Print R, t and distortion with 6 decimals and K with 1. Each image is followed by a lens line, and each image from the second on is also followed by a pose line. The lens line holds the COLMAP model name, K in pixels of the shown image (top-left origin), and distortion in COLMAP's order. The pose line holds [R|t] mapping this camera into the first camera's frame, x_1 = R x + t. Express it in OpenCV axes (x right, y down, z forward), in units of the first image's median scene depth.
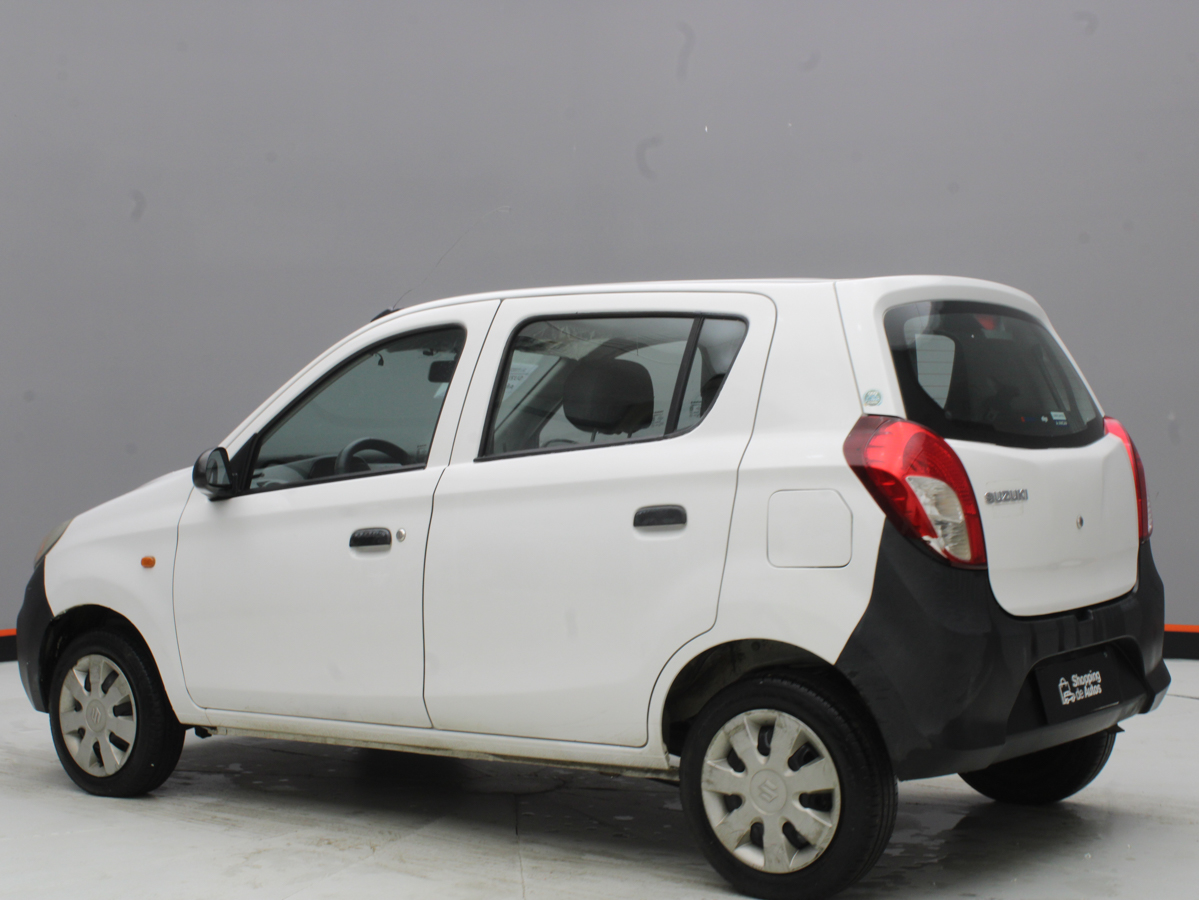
lens RADIAL K [[1855.5, 0, 599.5], [0, 1855.5, 450.0], [0, 0, 1]] dist [-0.002958, 0.017185]
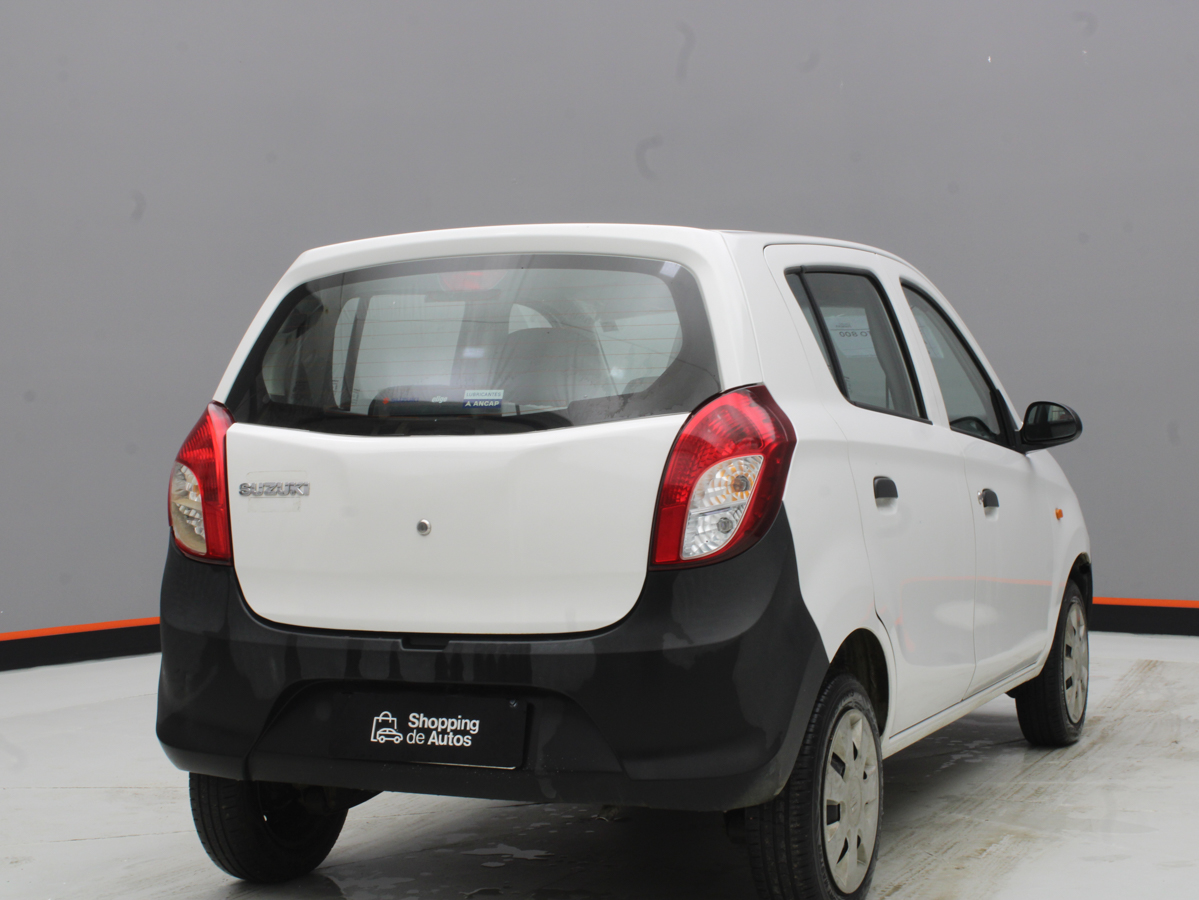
lens RADIAL K [[2033.6, 0, 599.5], [0, 2033.6, 450.0], [0, 0, 1]] dist [-0.001867, -0.086530]
pose [[0.227242, 0.033577, -0.973259, 1.139127], [0.006554, 0.999330, 0.036007, -0.026372], [0.973816, -0.014561, 0.226869, 0.874521]]
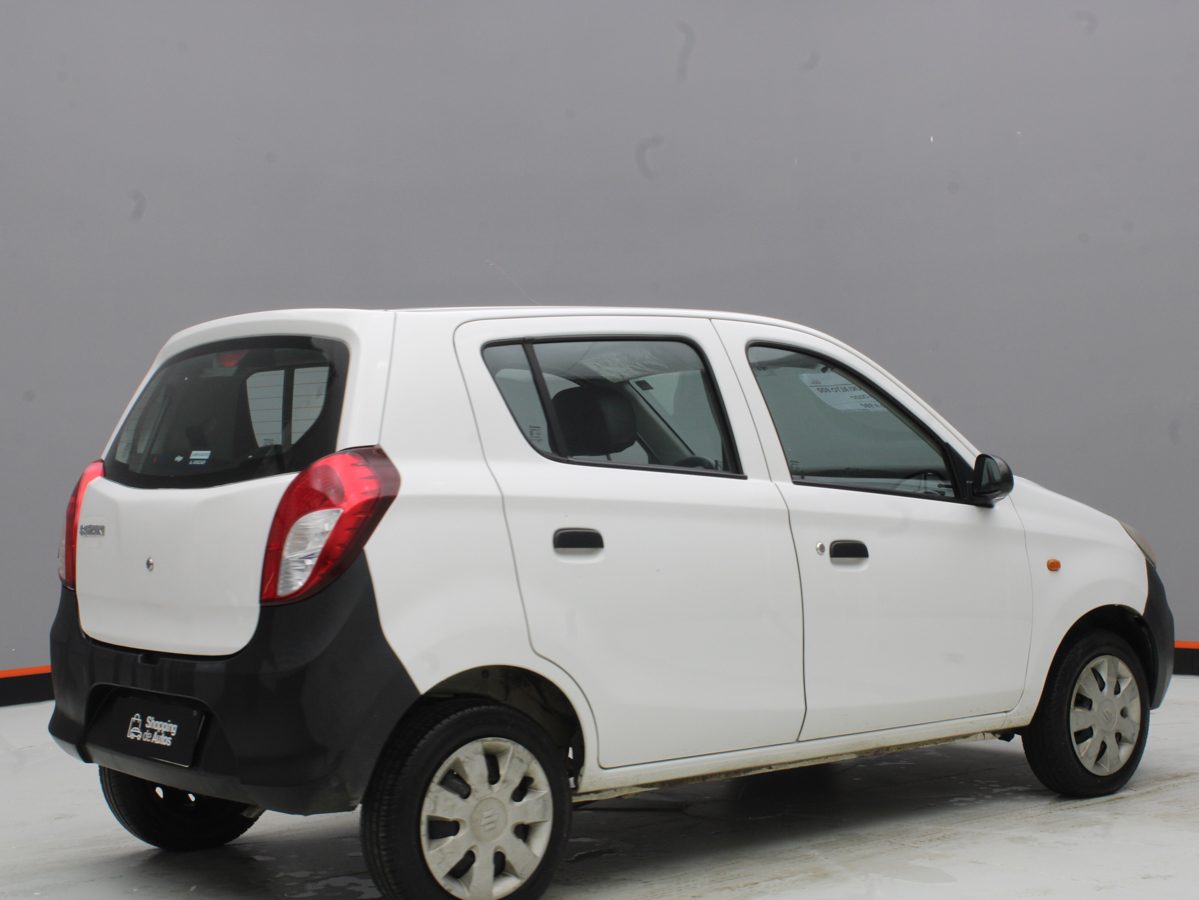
lens RADIAL K [[1855.5, 0, 599.5], [0, 1855.5, 450.0], [0, 0, 1]] dist [-0.002958, 0.017185]
pose [[-0.214901, 0.014605, -0.976527, 1.172063], [0.014501, 0.999826, 0.011762, -0.030011], [0.976528, -0.011633, -0.215075, 1.447582]]
